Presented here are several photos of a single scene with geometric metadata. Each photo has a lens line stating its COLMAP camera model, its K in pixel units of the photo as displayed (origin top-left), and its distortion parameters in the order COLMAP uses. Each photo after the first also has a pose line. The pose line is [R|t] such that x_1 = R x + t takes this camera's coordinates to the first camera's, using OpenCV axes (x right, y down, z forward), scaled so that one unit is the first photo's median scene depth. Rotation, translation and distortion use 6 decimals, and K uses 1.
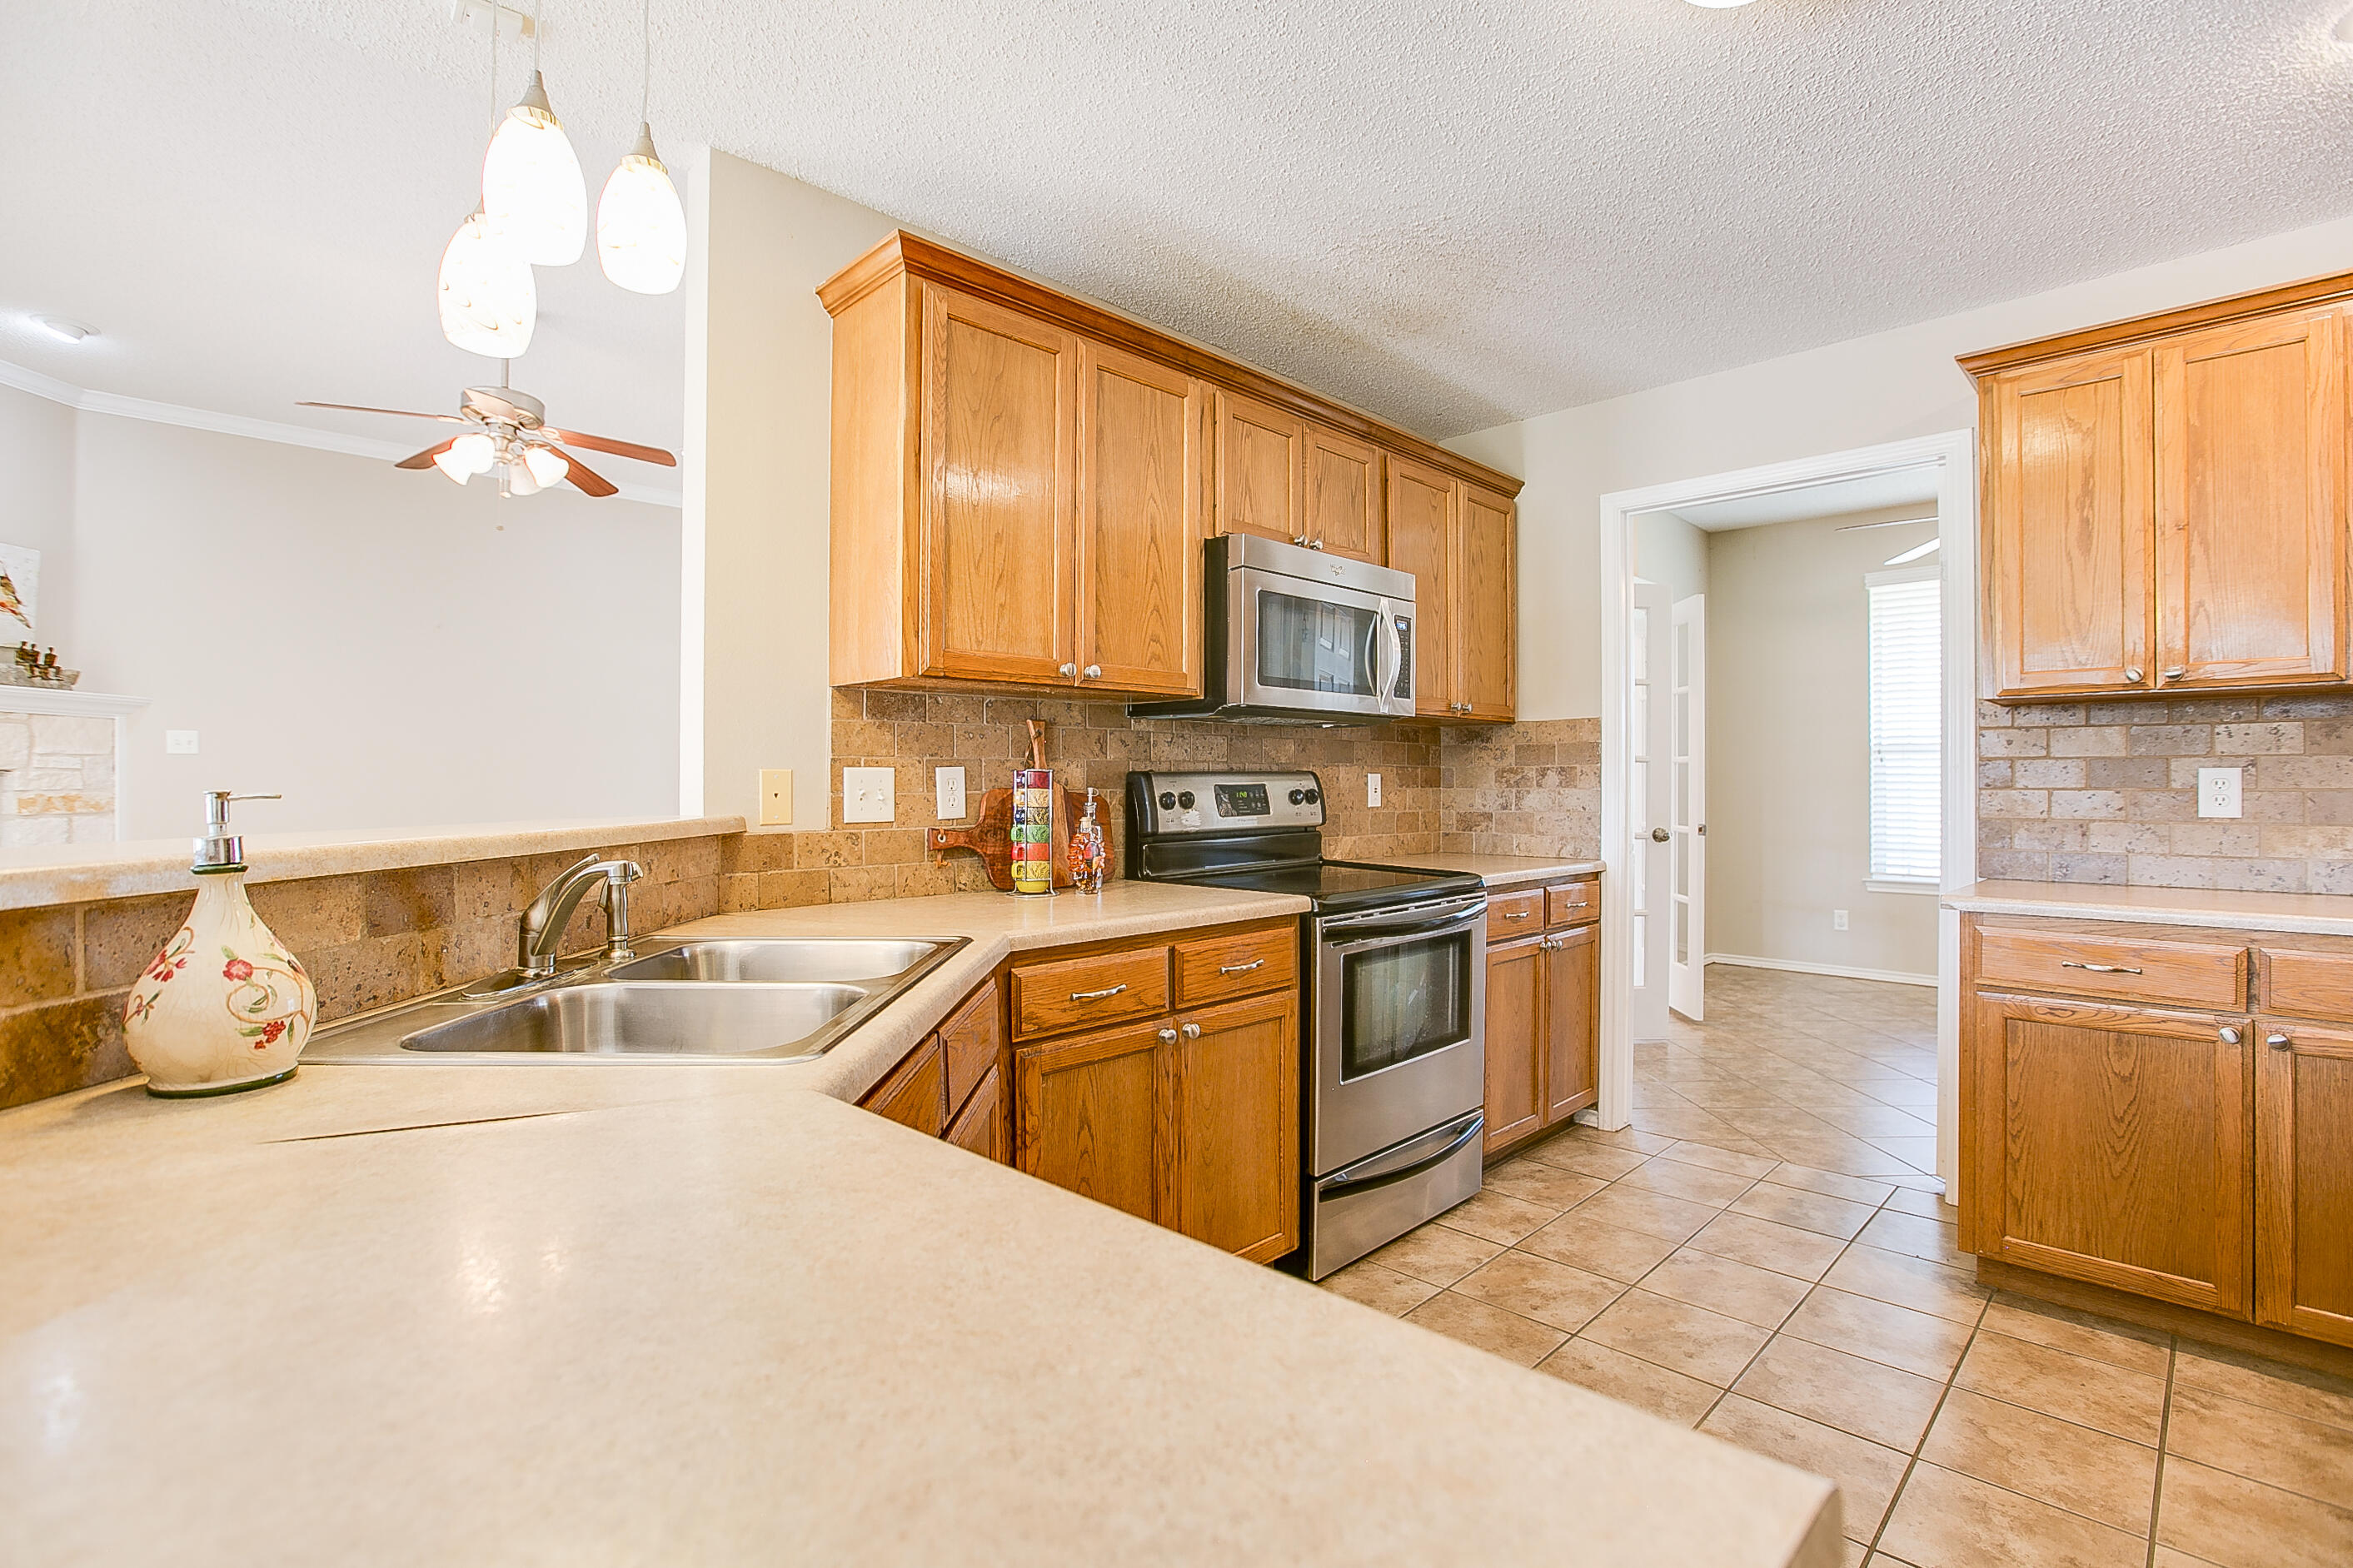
lens RADIAL K [[1077.0, 0, 1172.9], [0, 1077.0, 788.4], [0, 0, 1]] dist [-0.034368, 0.010510]
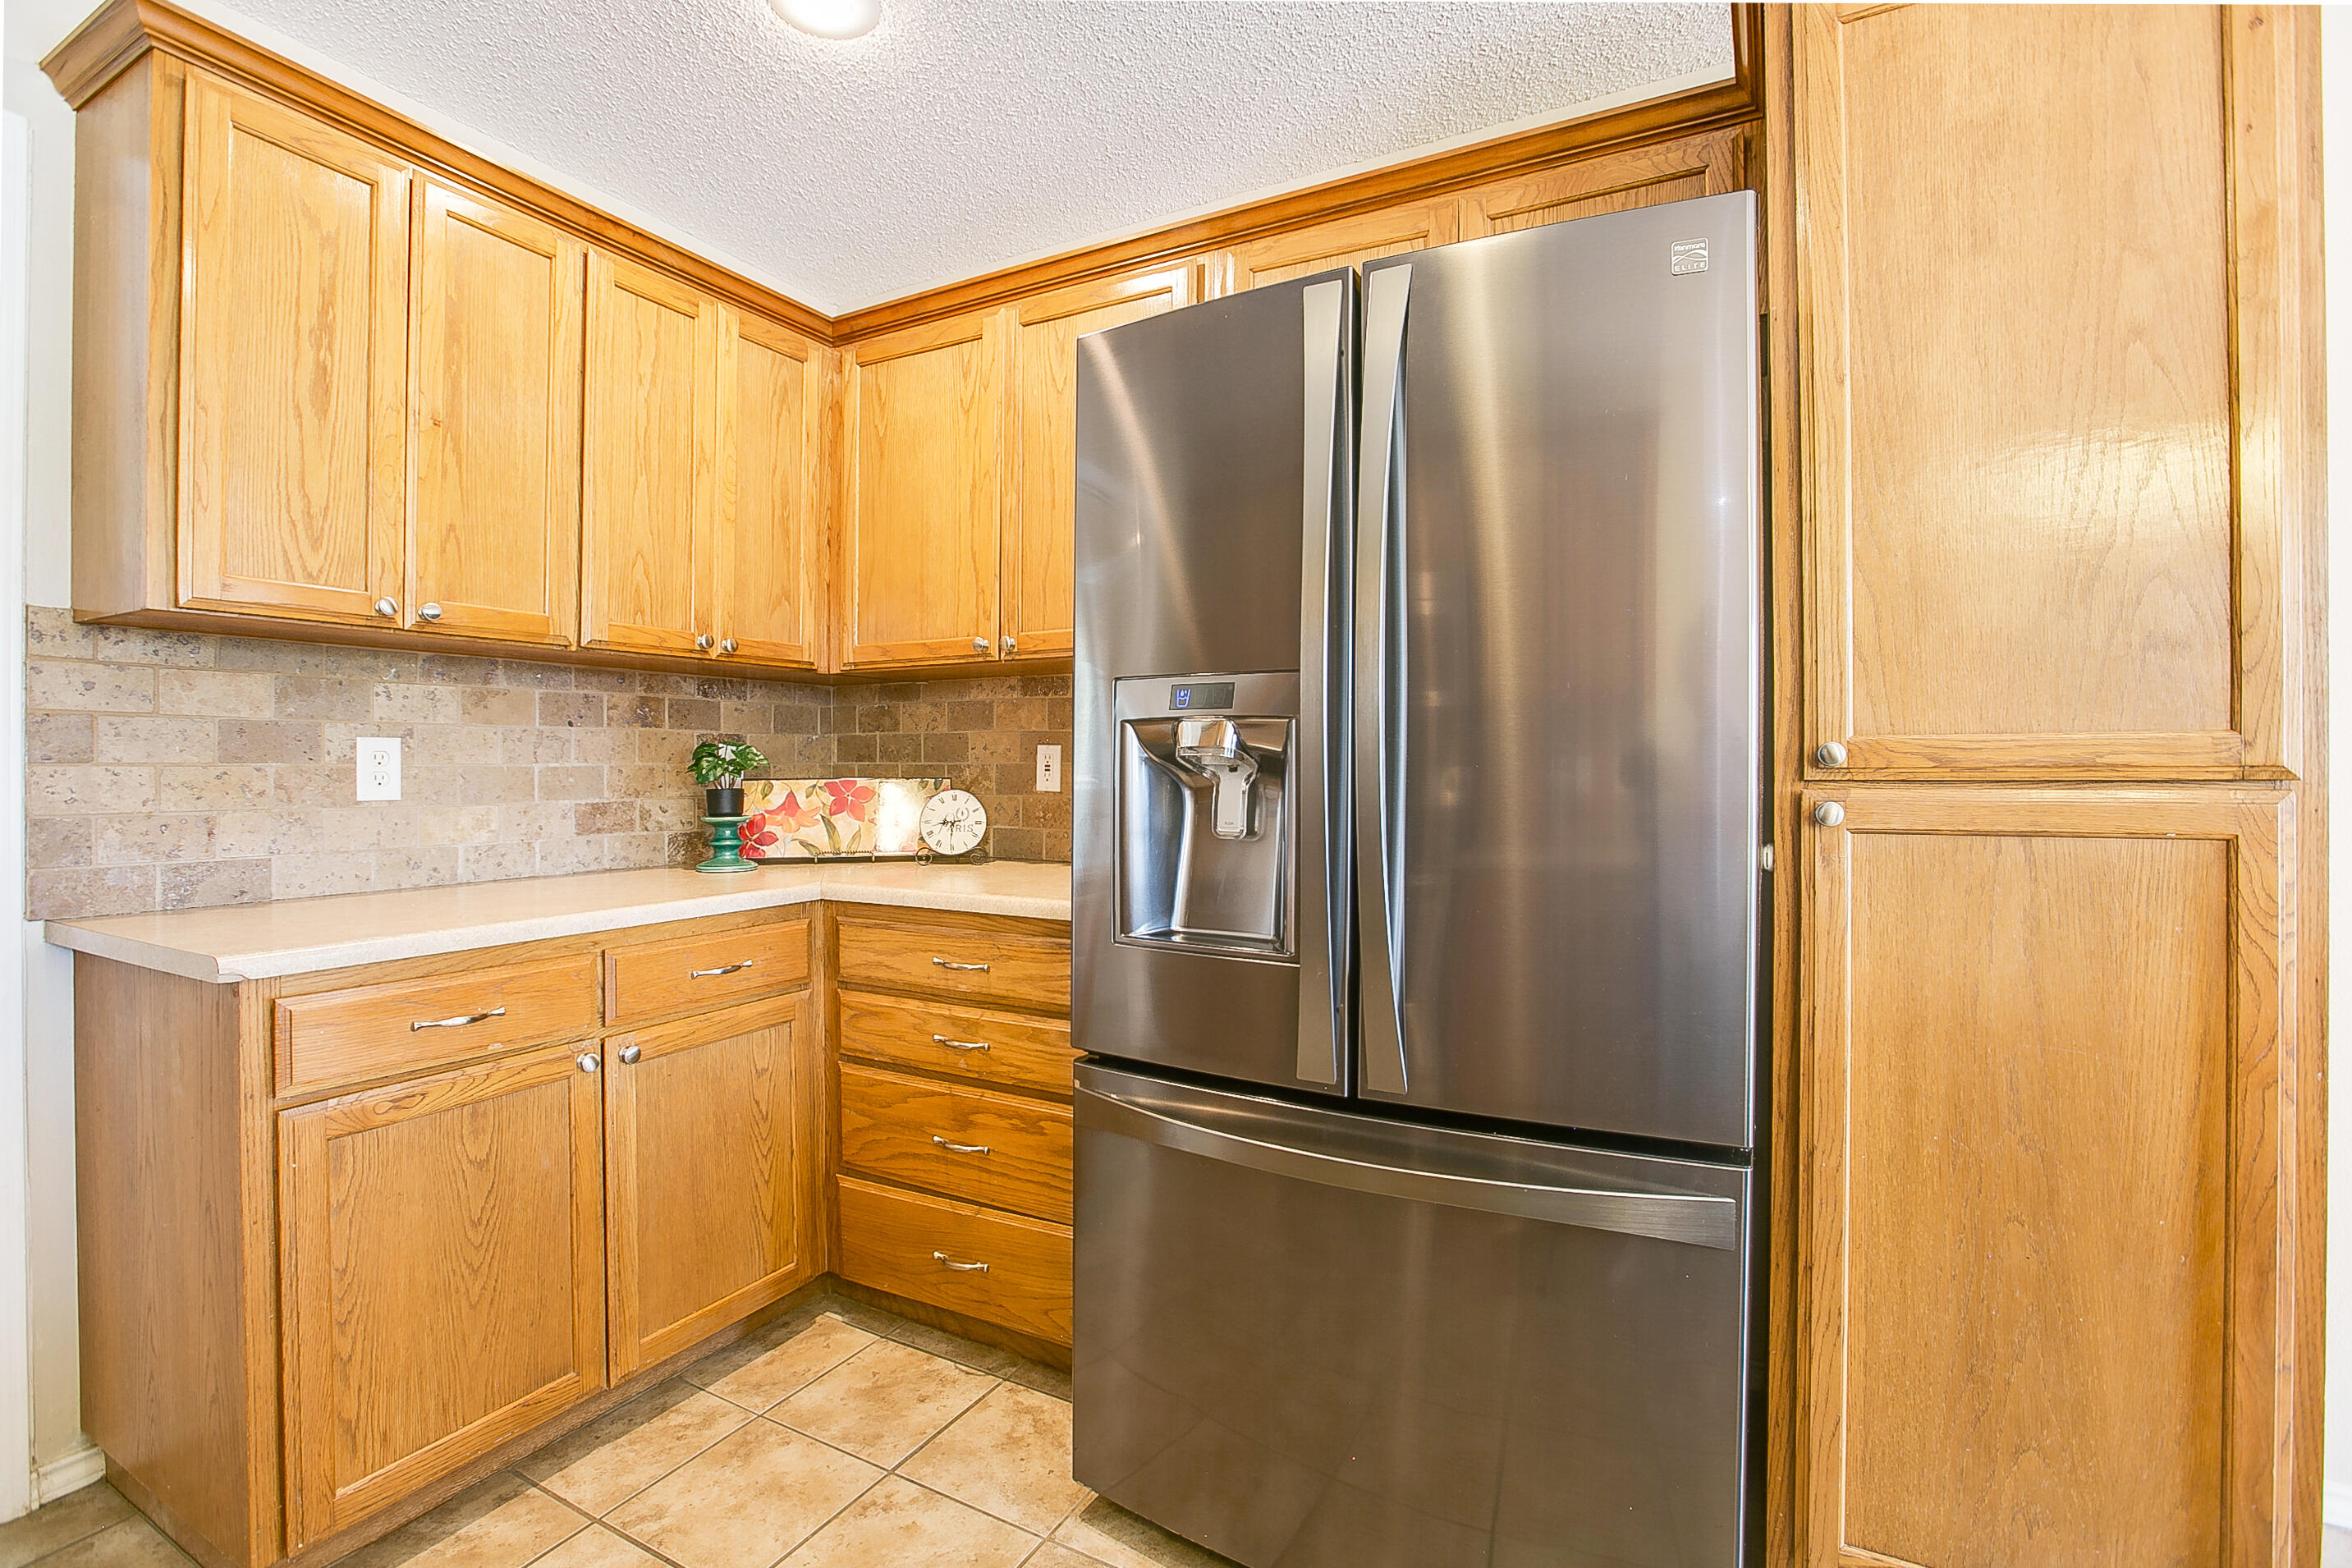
lens RADIAL K [[1076.6, 0, 1162.1], [0, 1076.6, 768.7], [0, 0, 1]] dist [-0.034368, 0.010510]
pose [[-0.278344, -0.006158, 0.960462, 0.065405], [0.000171, 0.999979, 0.006461, -0.001187], [-0.960482, 0.001963, -0.278337, 0.668276]]
